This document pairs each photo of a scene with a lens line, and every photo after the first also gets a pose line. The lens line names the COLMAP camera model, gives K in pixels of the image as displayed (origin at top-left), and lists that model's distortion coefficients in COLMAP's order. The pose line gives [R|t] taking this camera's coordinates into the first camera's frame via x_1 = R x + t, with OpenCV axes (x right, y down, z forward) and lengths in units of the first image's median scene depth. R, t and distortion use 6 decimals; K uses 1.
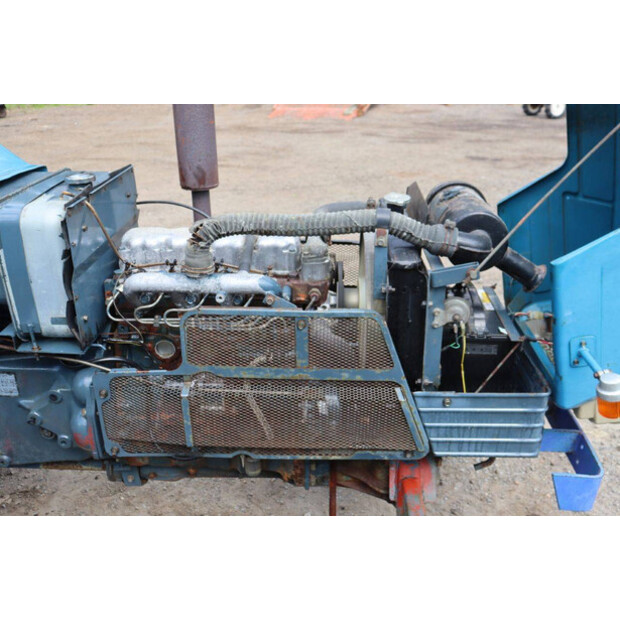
lens RADIAL K [[611.4, 0, 310.0], [0, 611.4, 310.0], [0, 0, 1]] dist [-0.086152, -0.005141]
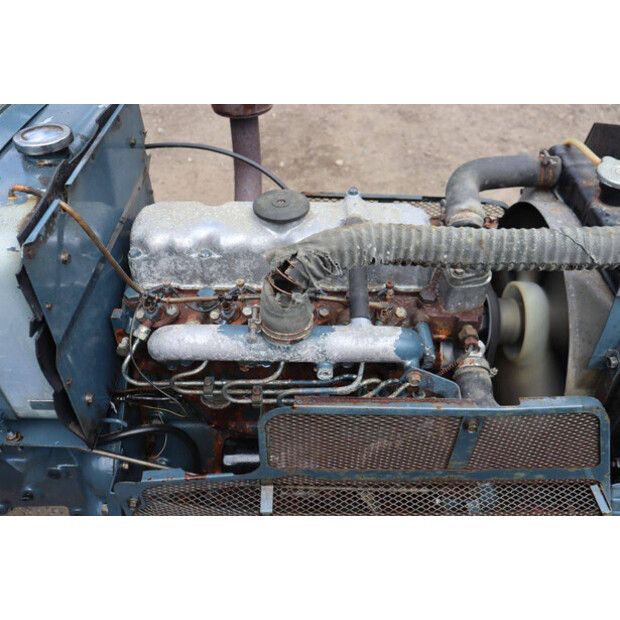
lens RADIAL K [[571.7, 0, 310.0], [0, 571.7, 310.0], [0, 0, 1]] dist [-0.086995, 0.008078]
pose [[0.999576, -0.019352, 0.021735, -0.168188], [0.012222, 0.956957, 0.289974, -0.225677], [-0.026411, -0.289585, 0.956788, 0.499779]]
